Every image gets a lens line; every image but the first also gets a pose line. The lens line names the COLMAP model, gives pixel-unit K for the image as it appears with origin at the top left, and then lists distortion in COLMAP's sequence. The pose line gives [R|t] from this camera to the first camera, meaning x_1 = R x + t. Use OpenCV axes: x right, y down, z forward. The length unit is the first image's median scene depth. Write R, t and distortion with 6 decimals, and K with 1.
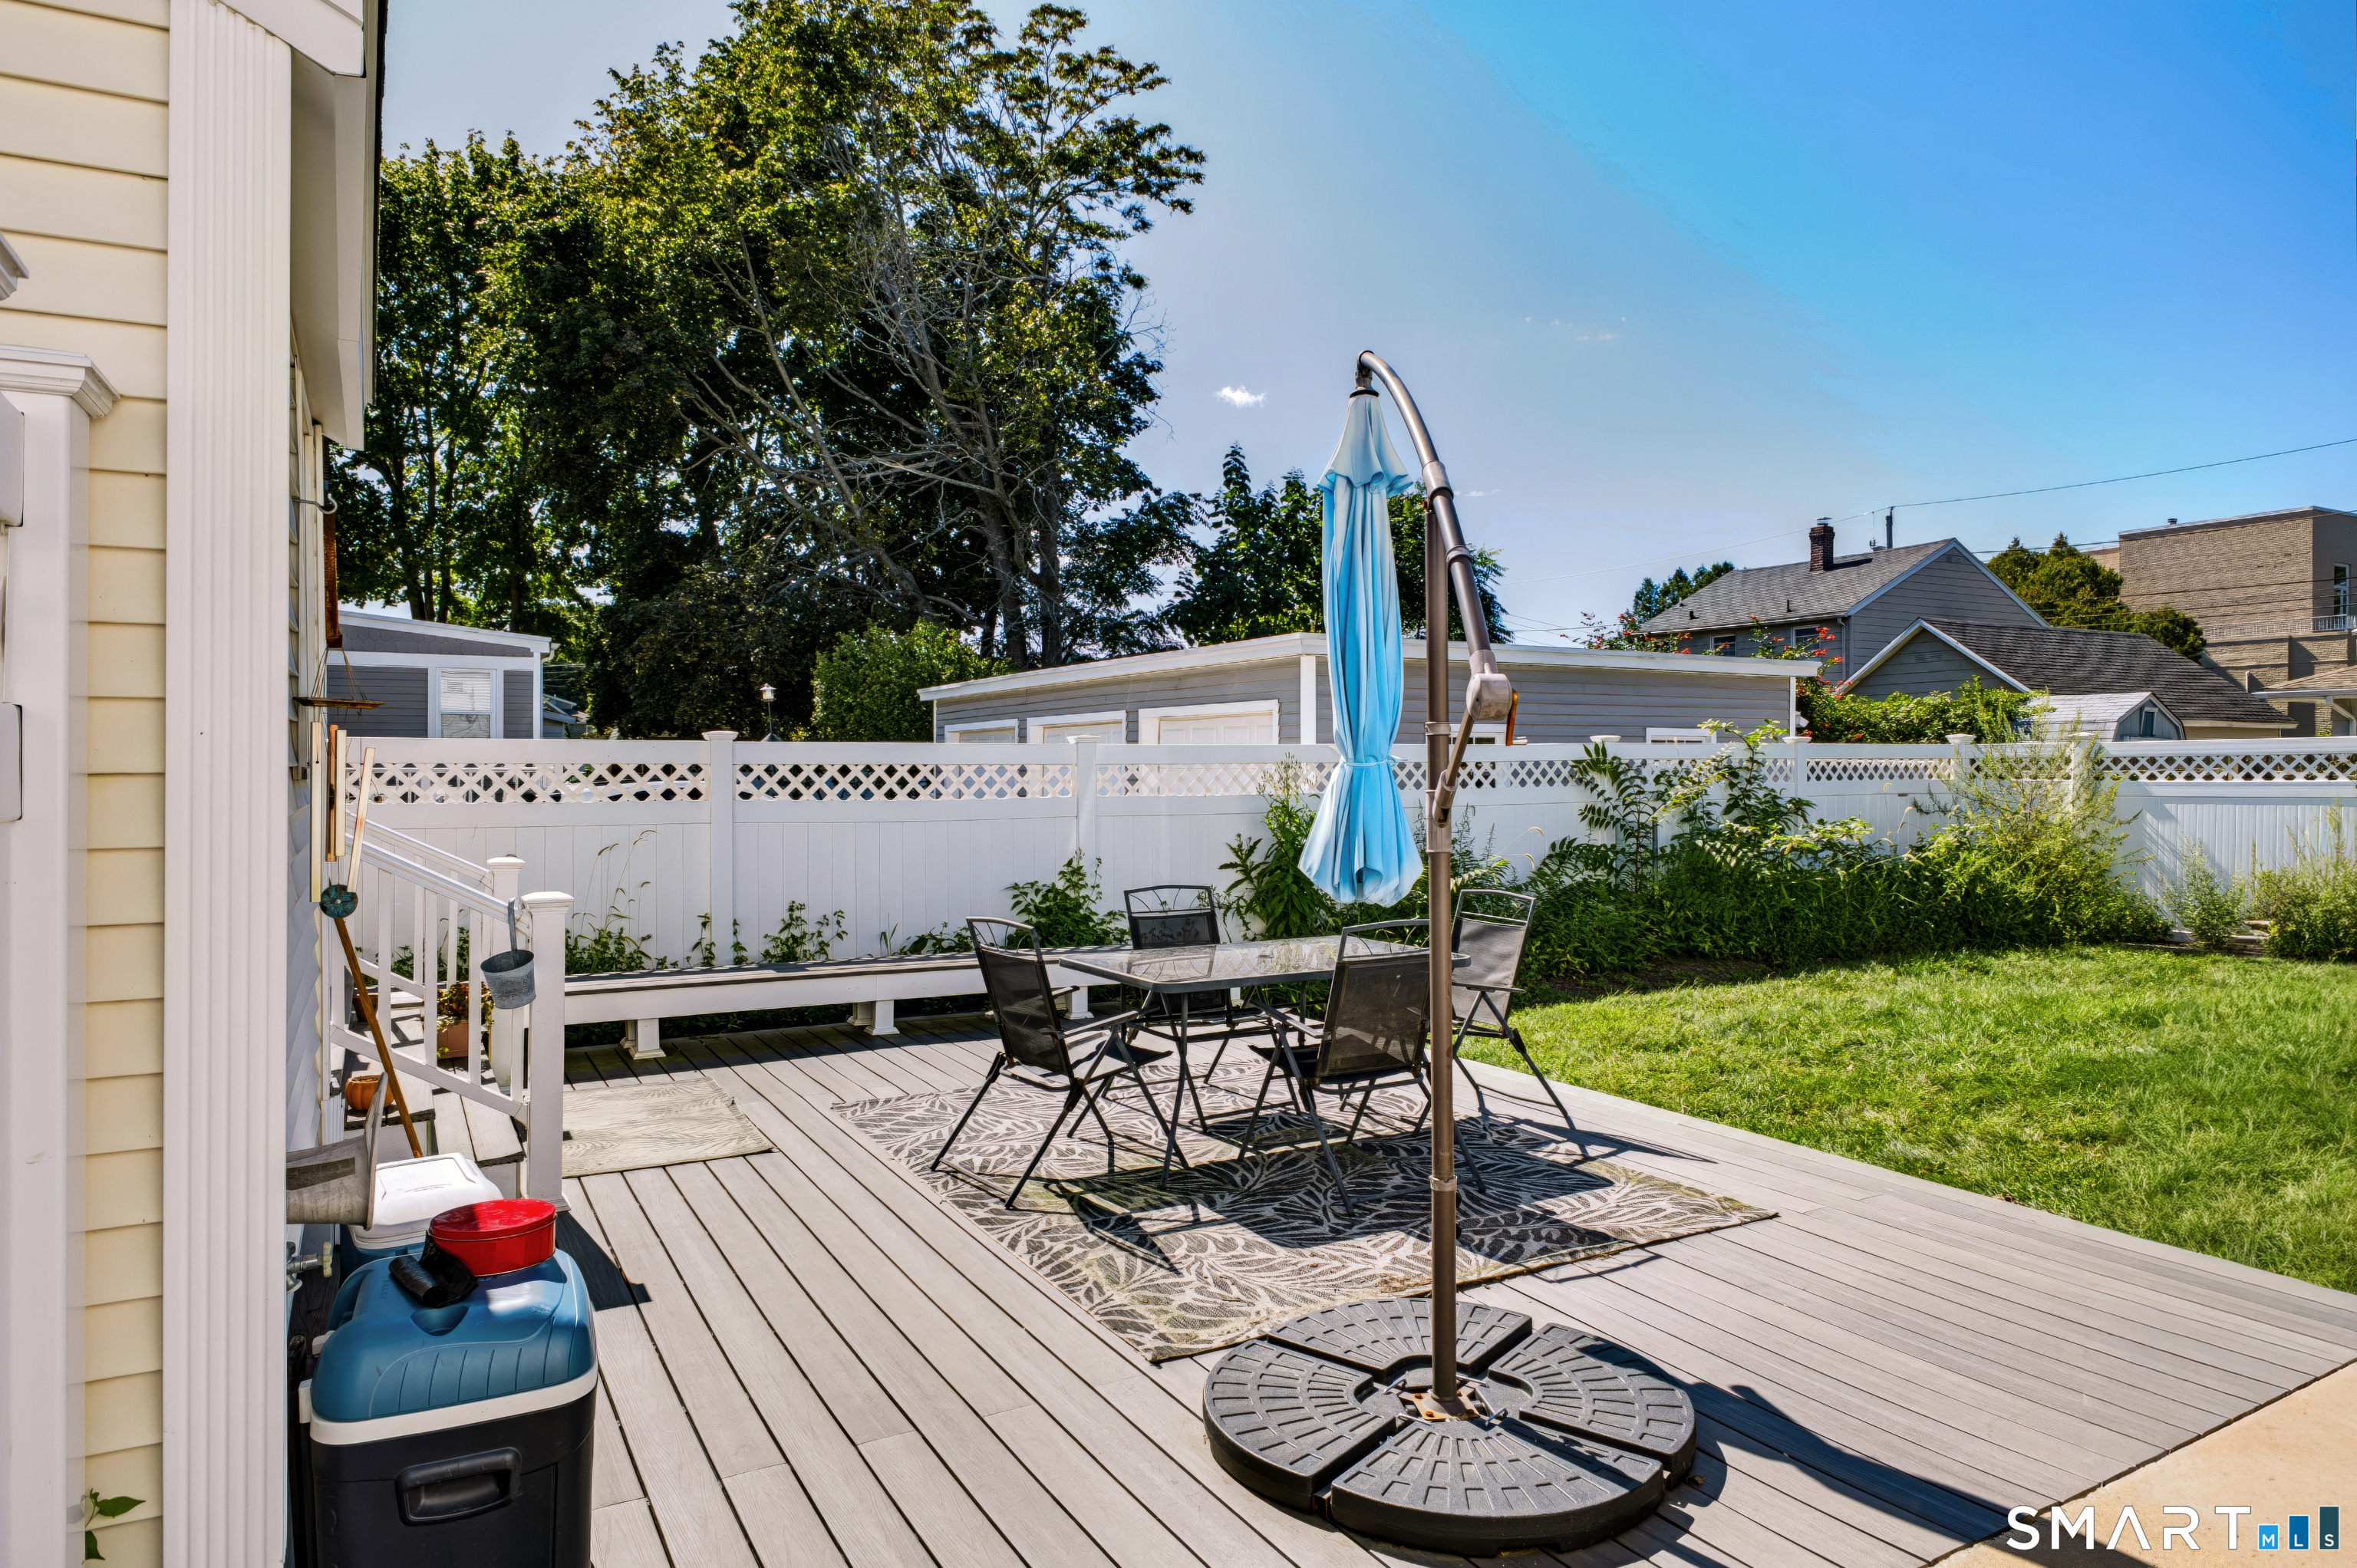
lens RADIAL K [[1442.3, 0, 1170.1], [0, 1442.3, 767.1], [0, 0, 1]] dist [-0.003208, -0.002843]
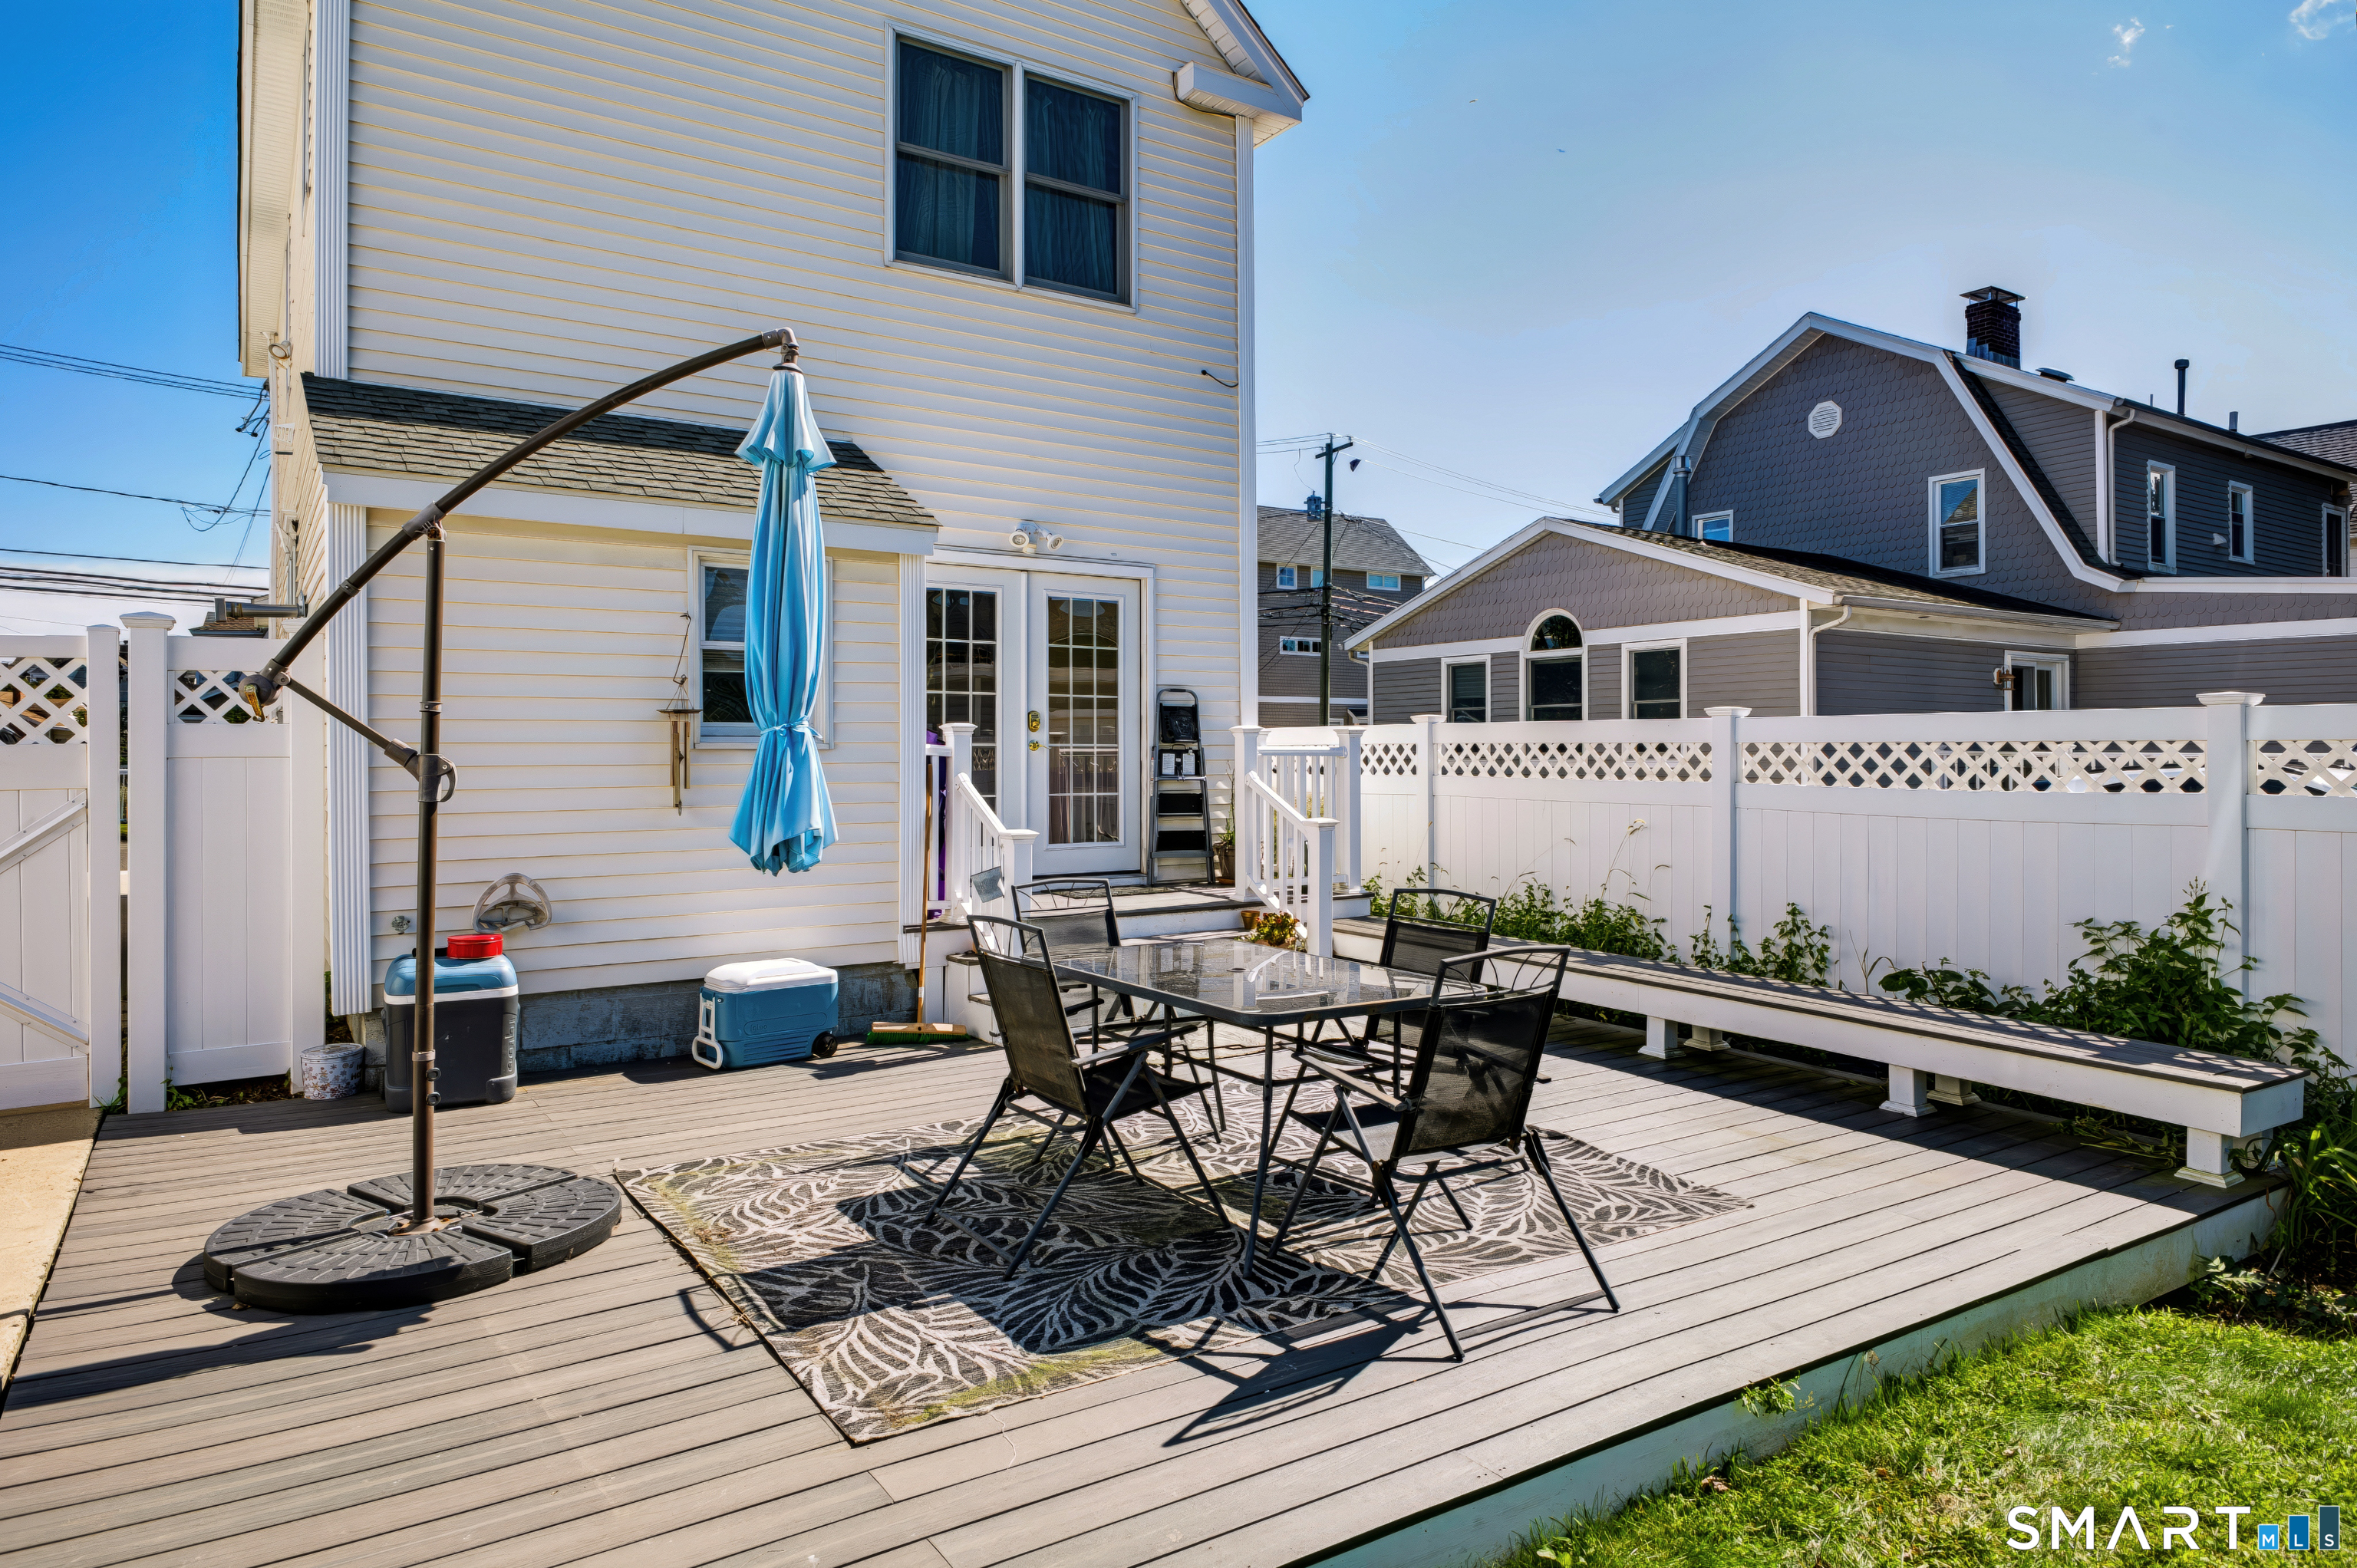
lens RADIAL K [[1442.3, 0, 1186.1], [0, 1442.3, 765.0], [0, 0, 1]] dist [-0.003208, -0.002843]
pose [[0.069843, 0.006692, -0.997536, 1.066971], [-0.003621, 0.999973, 0.006455, 0.013111], [0.997551, 0.003161, 0.069866, 1.115235]]
